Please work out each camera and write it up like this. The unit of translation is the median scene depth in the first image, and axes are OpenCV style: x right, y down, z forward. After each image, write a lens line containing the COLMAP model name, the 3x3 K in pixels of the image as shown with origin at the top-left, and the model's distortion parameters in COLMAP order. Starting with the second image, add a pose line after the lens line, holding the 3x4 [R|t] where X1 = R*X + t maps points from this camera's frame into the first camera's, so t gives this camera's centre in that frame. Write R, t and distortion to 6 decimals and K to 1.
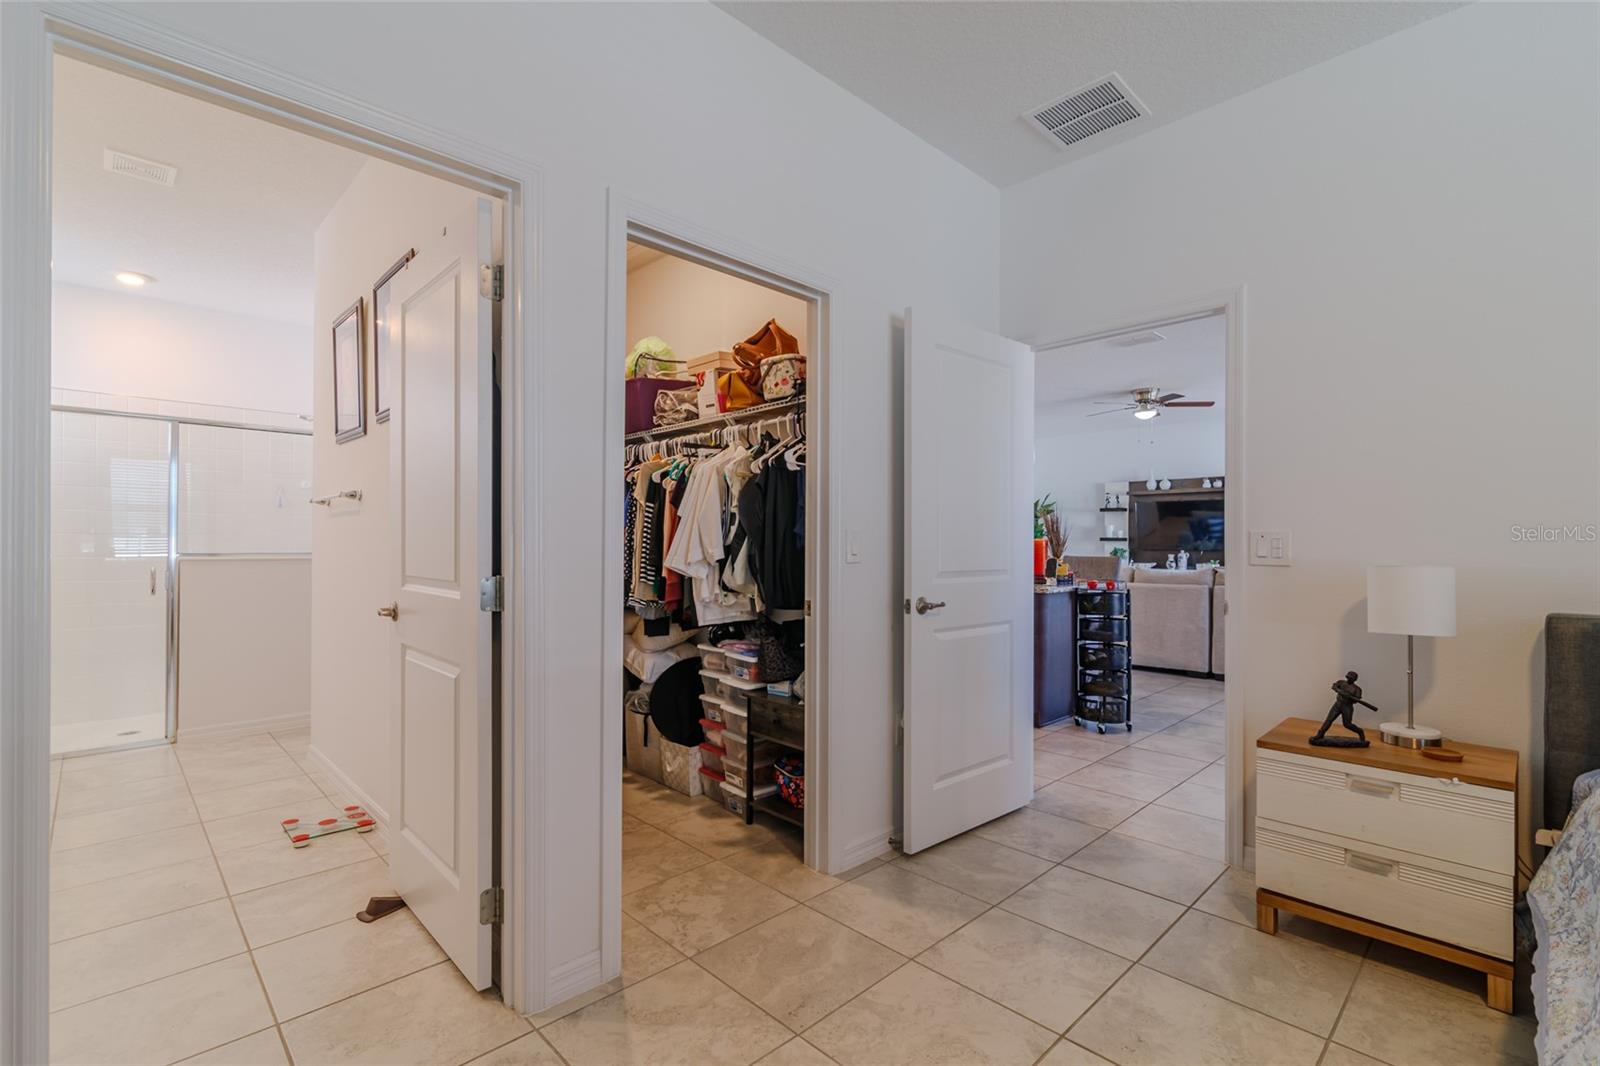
lens RADIAL K [[723.3, 0, 800.6], [0, 723.3, 540.5], [0, 0, 1]] dist [-0.000537, 0.000212]
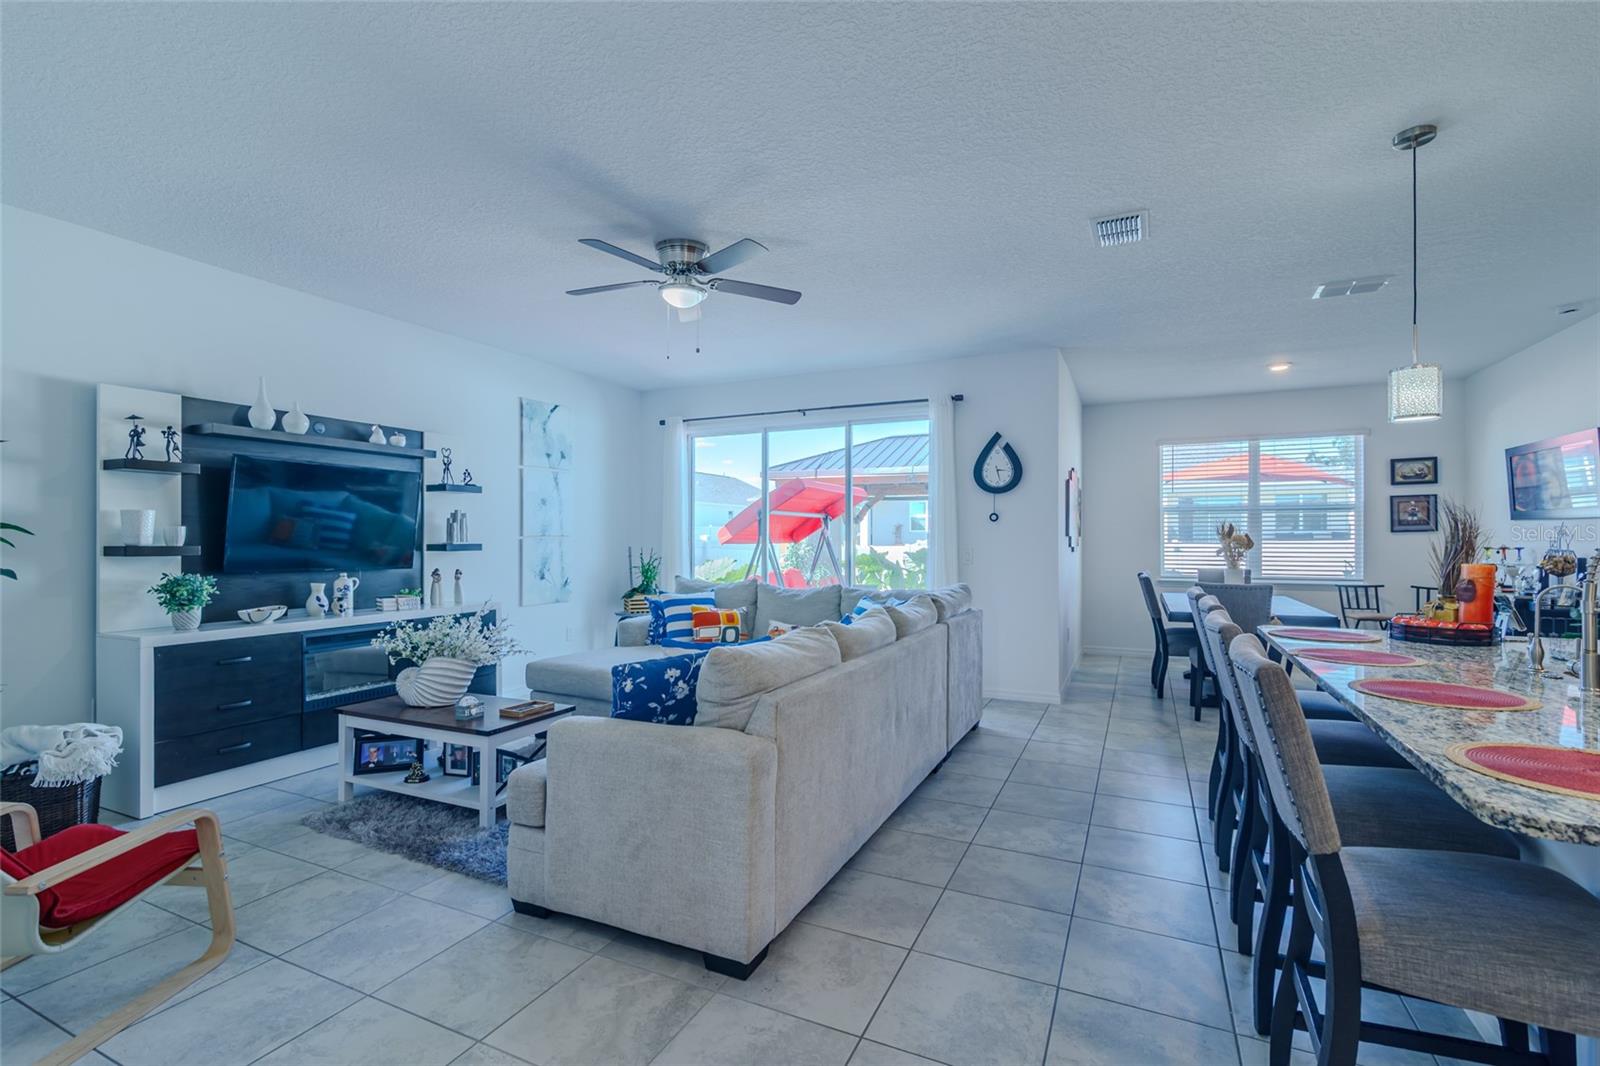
lens RADIAL K [[723.3, 0, 793.6], [0, 723.3, 536.5], [0, 0, 1]] dist [-0.000537, 0.000212]
pose [[-0.338555, 0.002880, 0.940942, -0.004523], [0.000137, 0.999995, -0.003012, -0.007878], [-0.940947, -0.000891, -0.338554, 0.869390]]
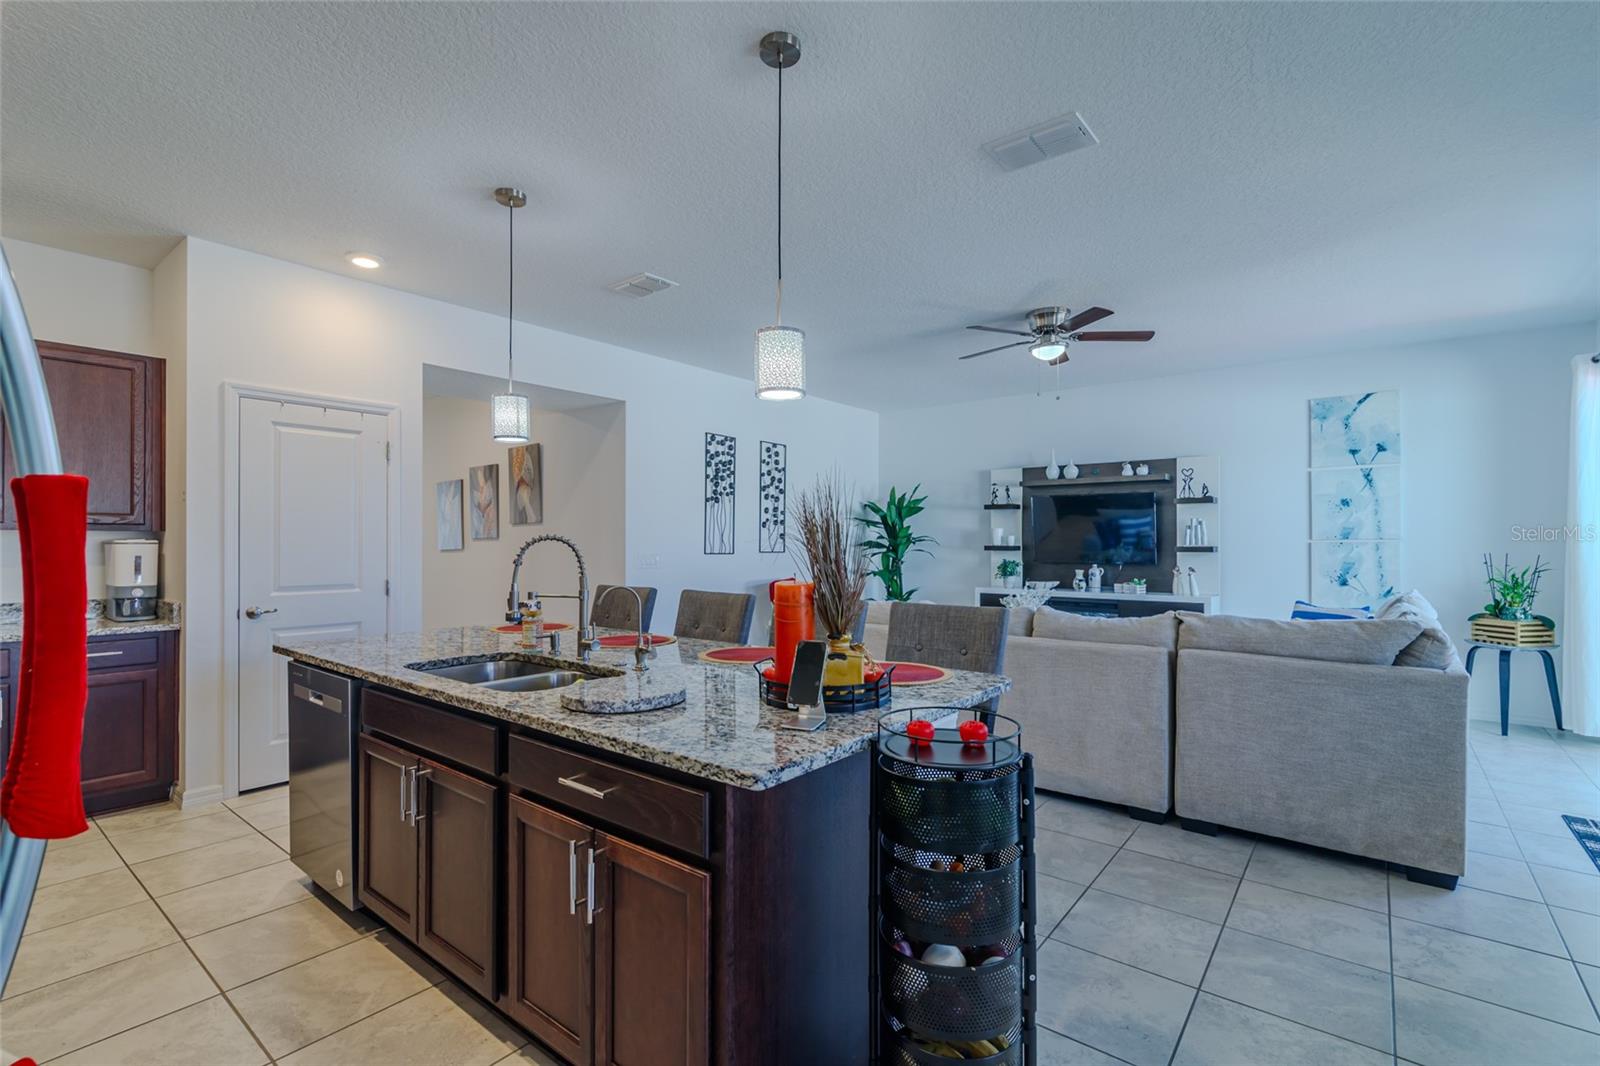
lens RADIAL K [[723.3, 0, 798.0], [0, 723.3, 537.7], [0, 0, 1]] dist [-0.000537, 0.000212]
pose [[0.992063, -0.002662, 0.125711, 0.147901], [0.002881, 0.999995, -0.001567, -0.011914], [-0.125706, 0.001917, 0.992066, 0.328062]]
